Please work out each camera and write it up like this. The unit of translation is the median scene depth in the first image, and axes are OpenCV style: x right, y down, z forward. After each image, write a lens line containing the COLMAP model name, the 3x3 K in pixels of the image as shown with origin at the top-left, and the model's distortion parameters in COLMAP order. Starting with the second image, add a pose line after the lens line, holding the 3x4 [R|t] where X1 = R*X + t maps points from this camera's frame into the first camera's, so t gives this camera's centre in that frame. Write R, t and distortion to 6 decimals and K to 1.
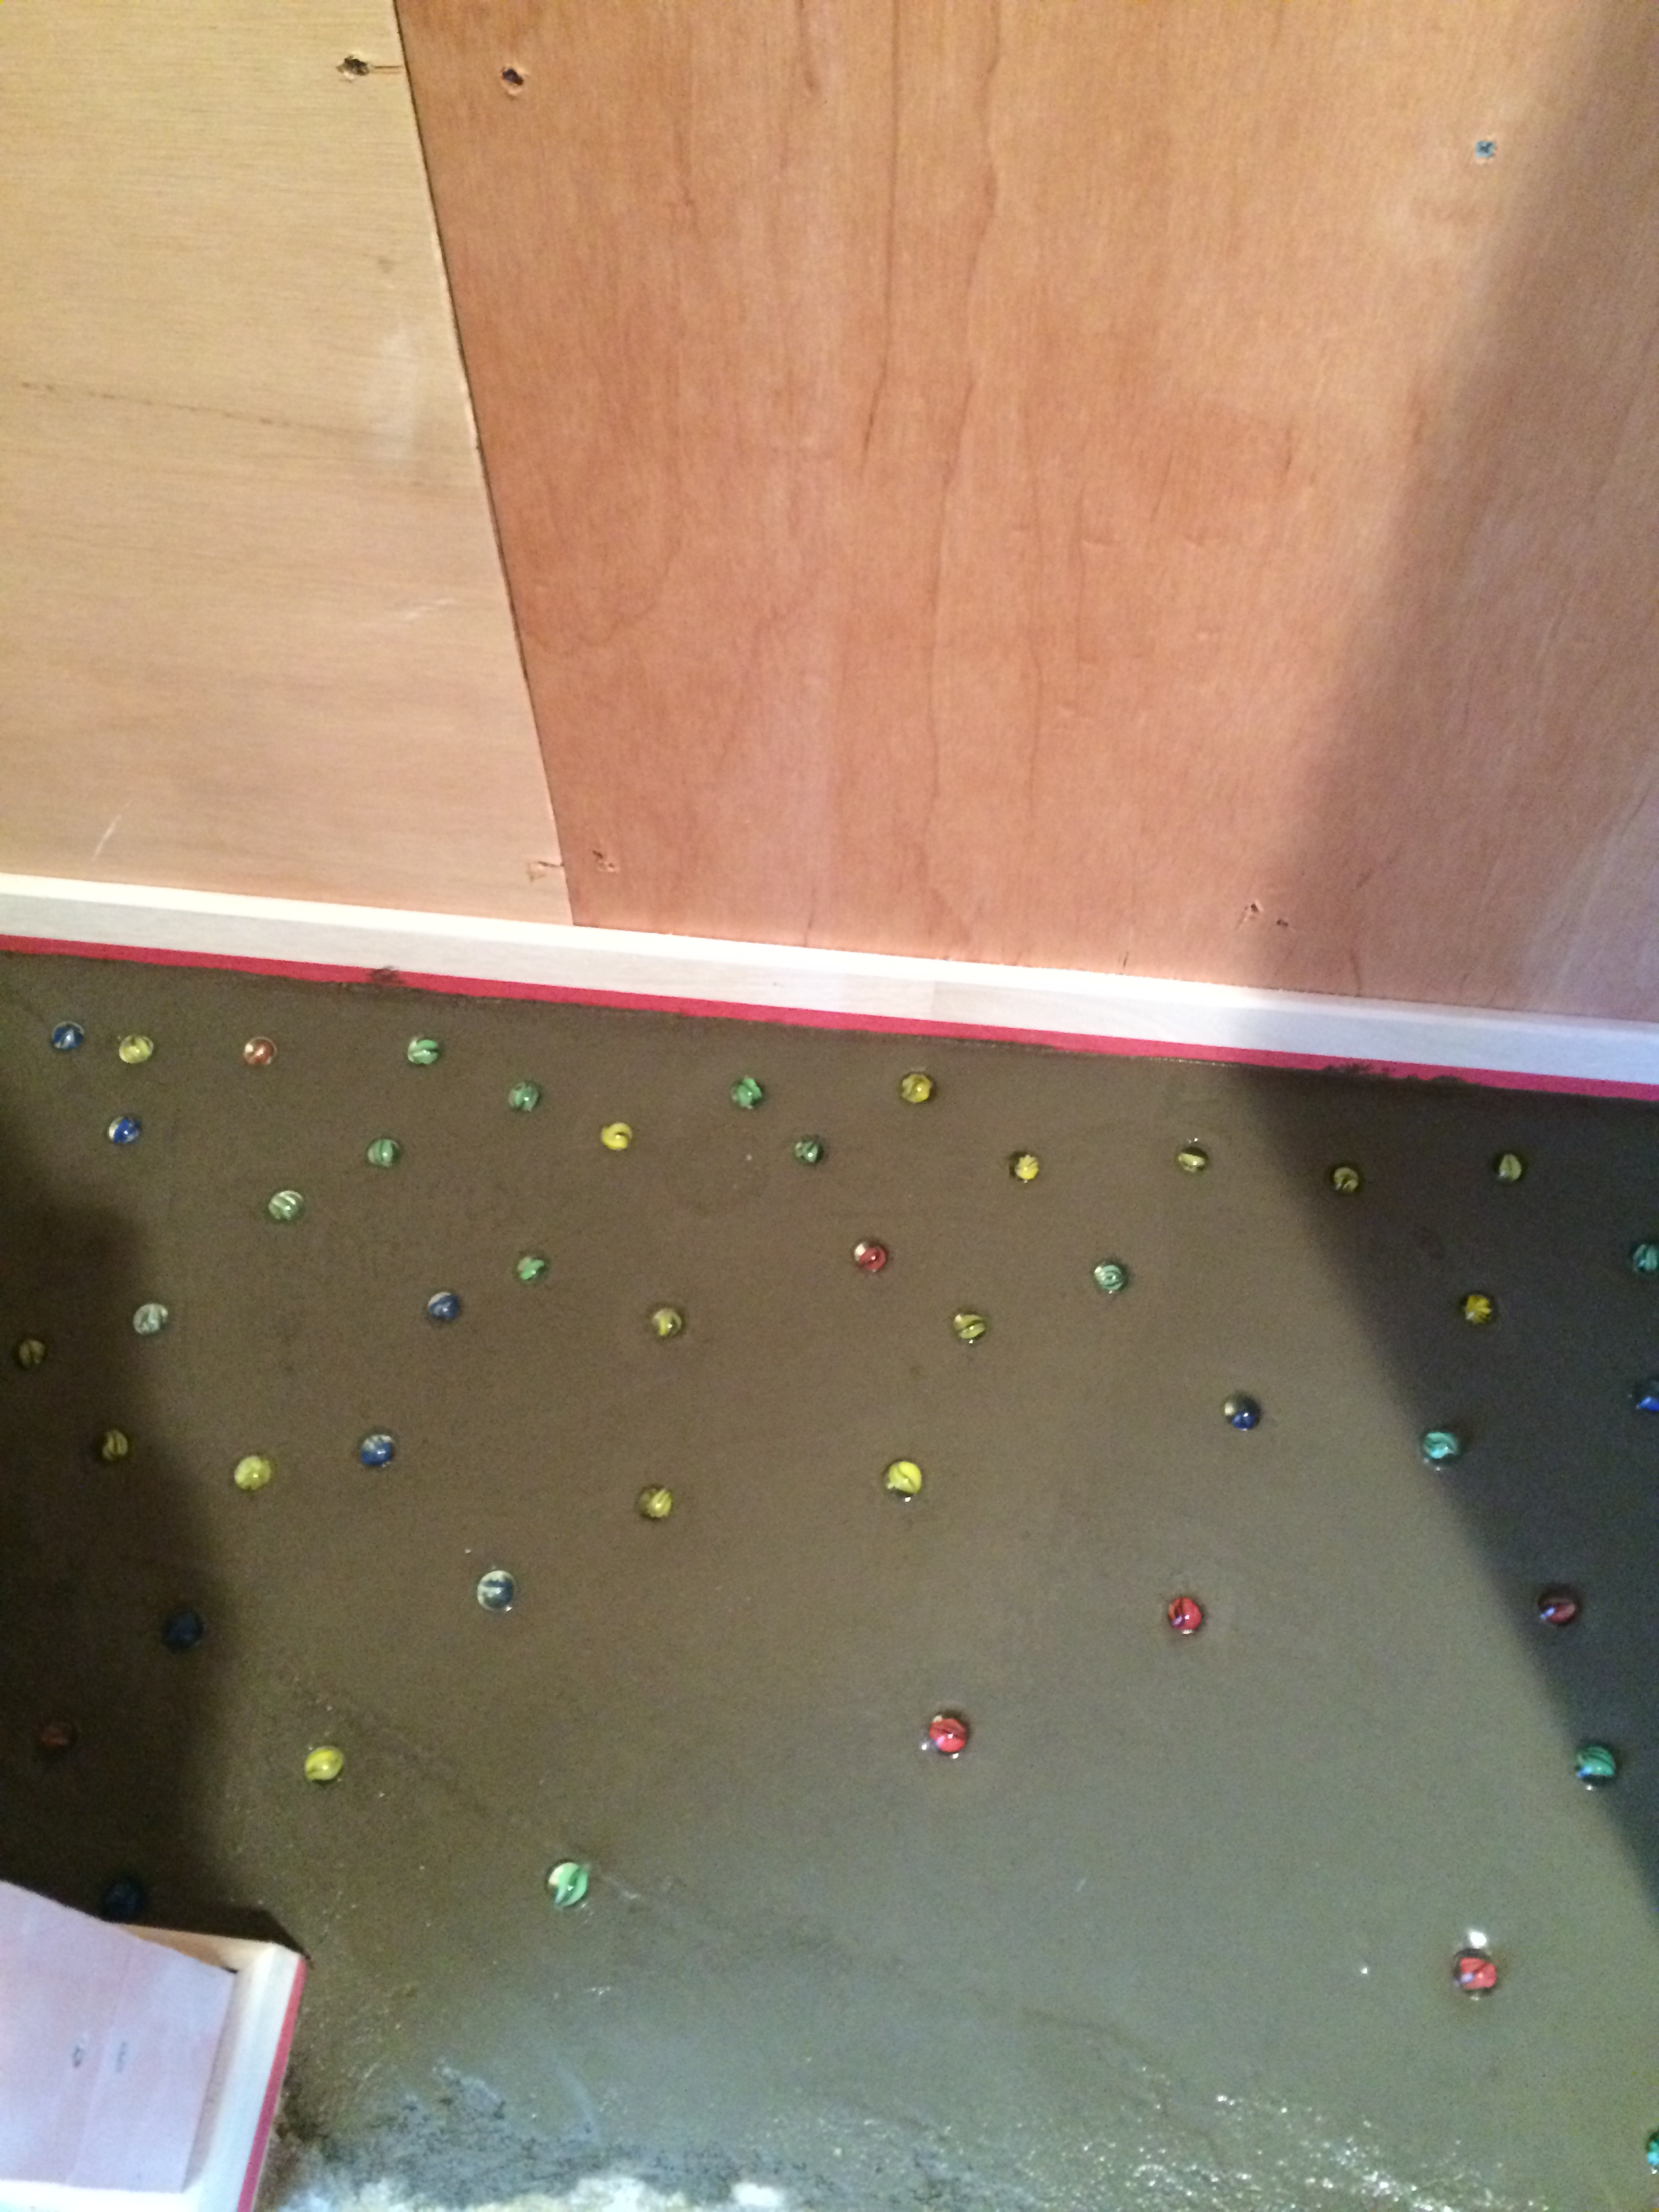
lens RADIAL K [[1887.3, 0, 825.5], [0, 1887.3, 1095.7], [0, 0, 1]] dist [0.074148, -0.101596]
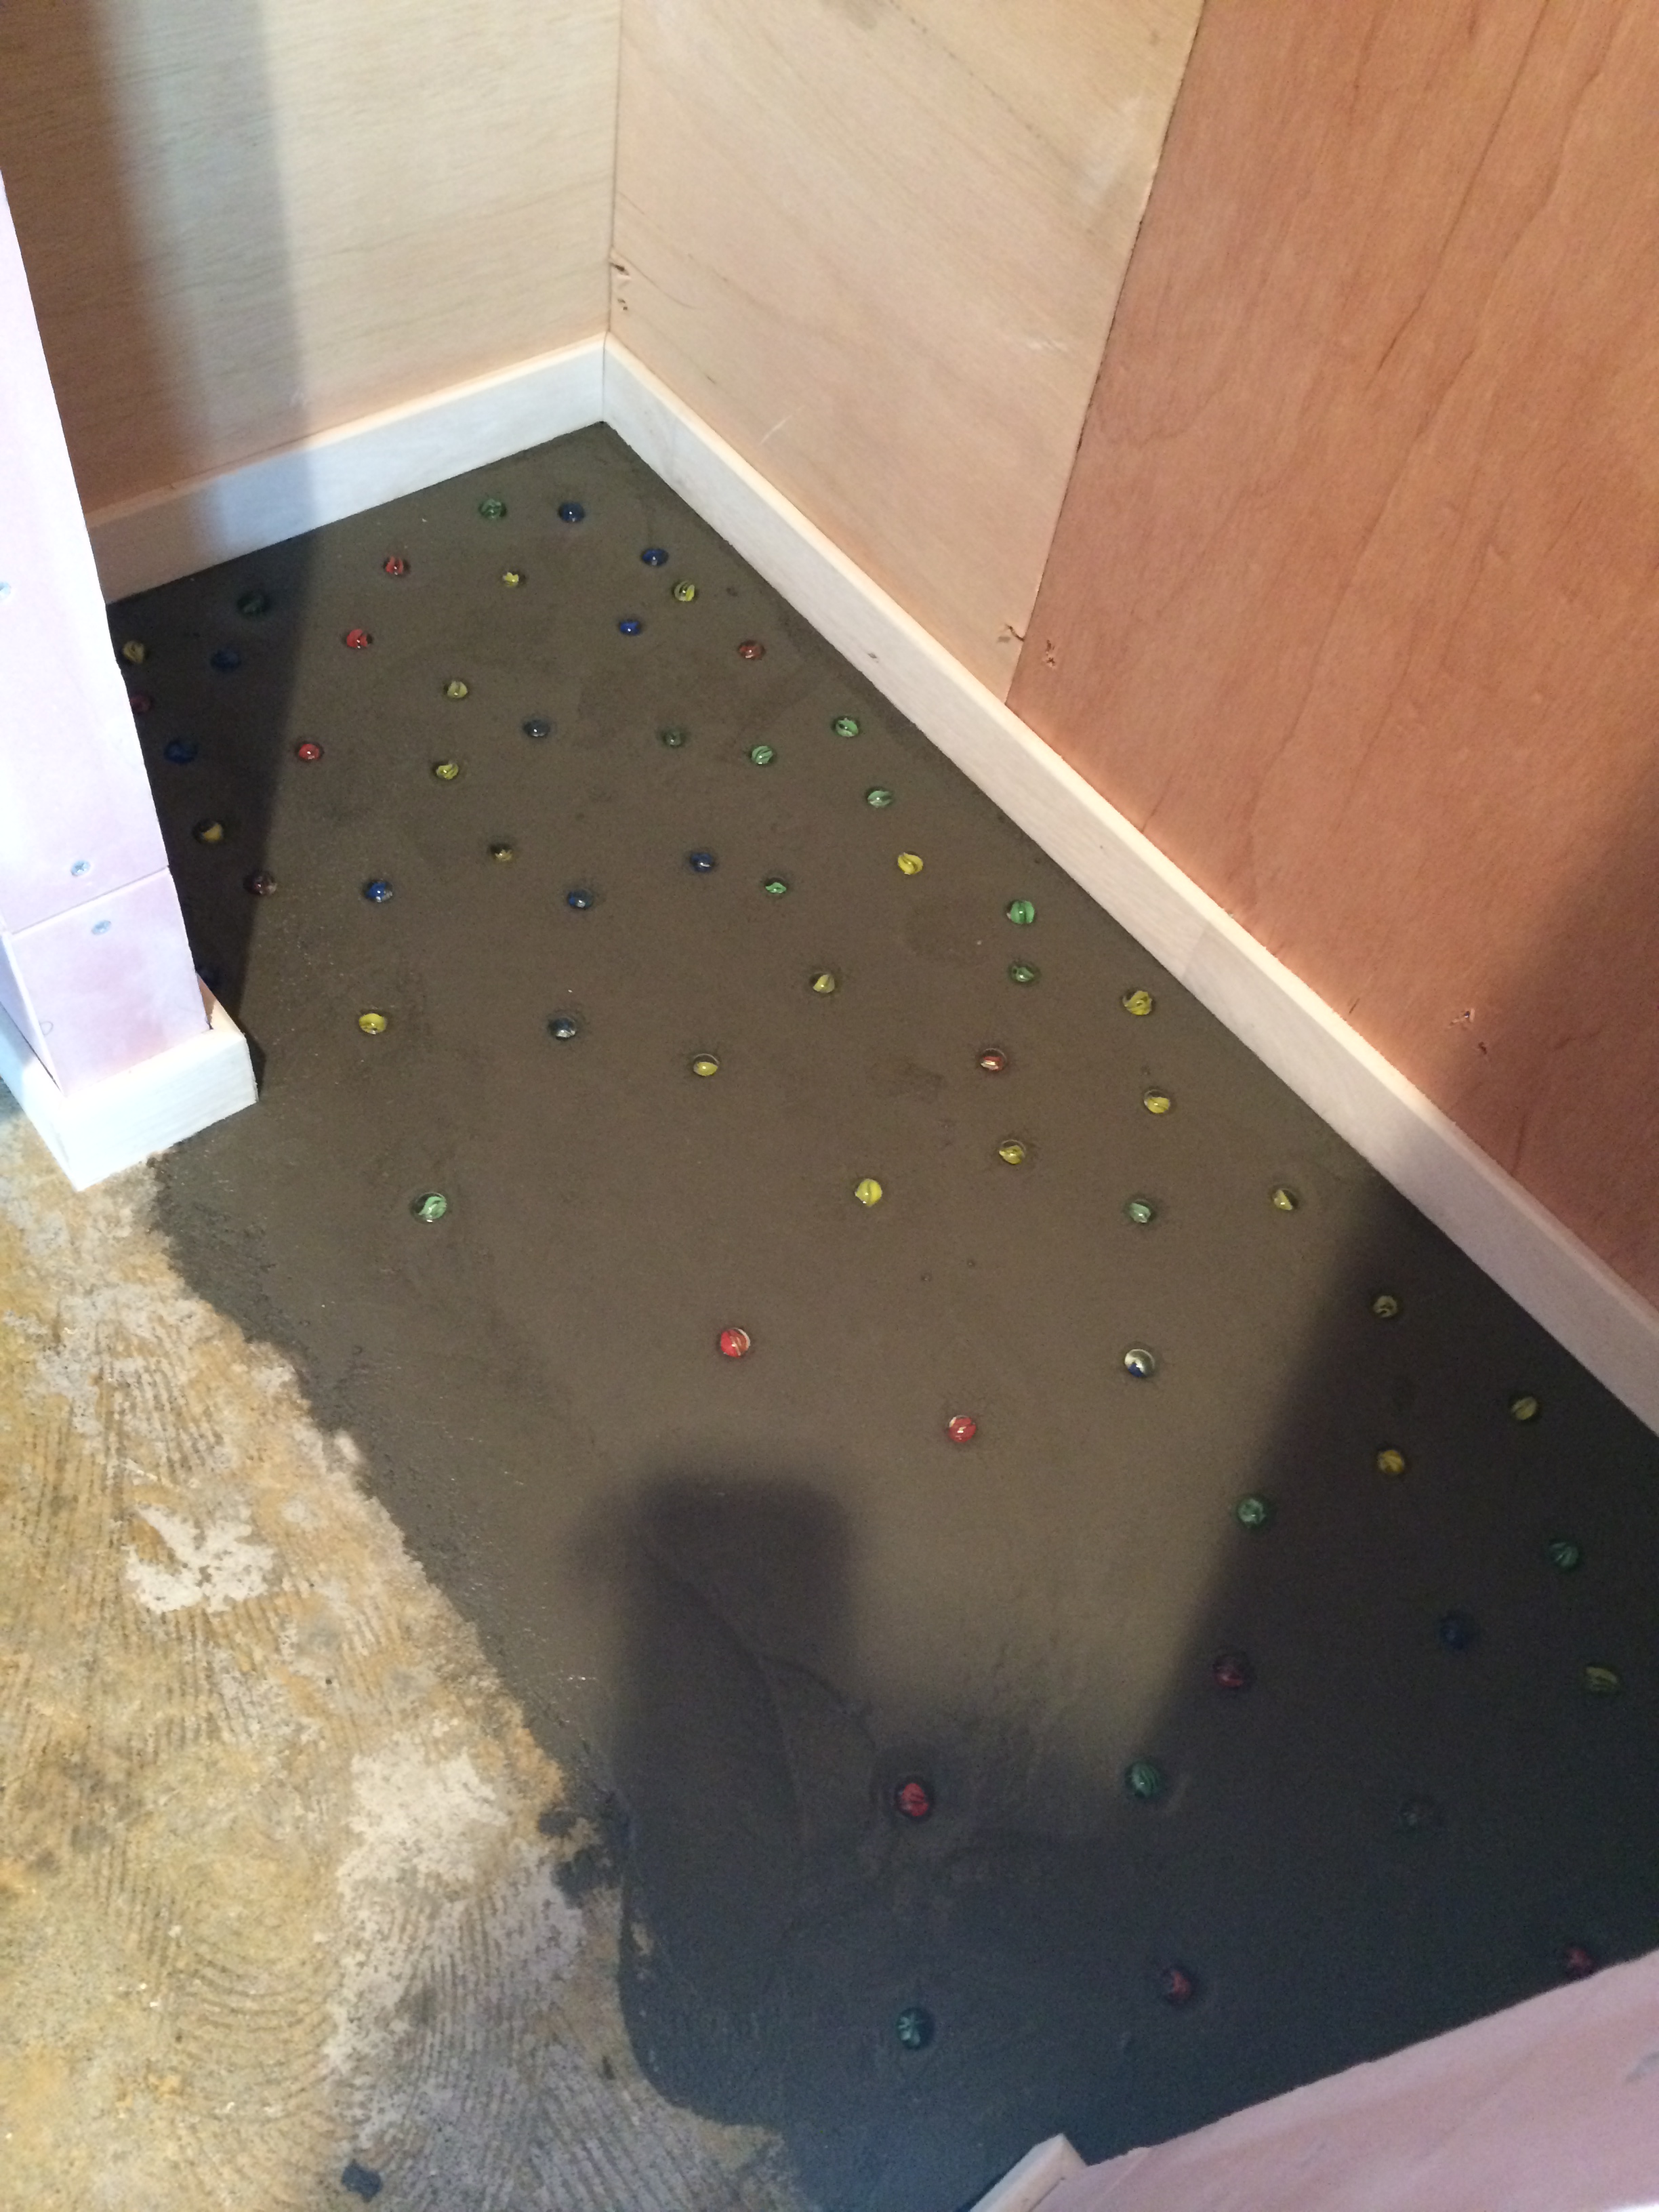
lens RADIAL K [[1887.3, 0, 810.4], [0, 1887.3, 1045.7], [0, 0, 1]] dist [0.074148, -0.101596]
pose [[0.700947, 0.633314, -0.328005, 0.380113], [-0.670704, 0.741725, -0.001167, 0.187180], [0.242550, 0.220812, 0.944675, -0.103595]]
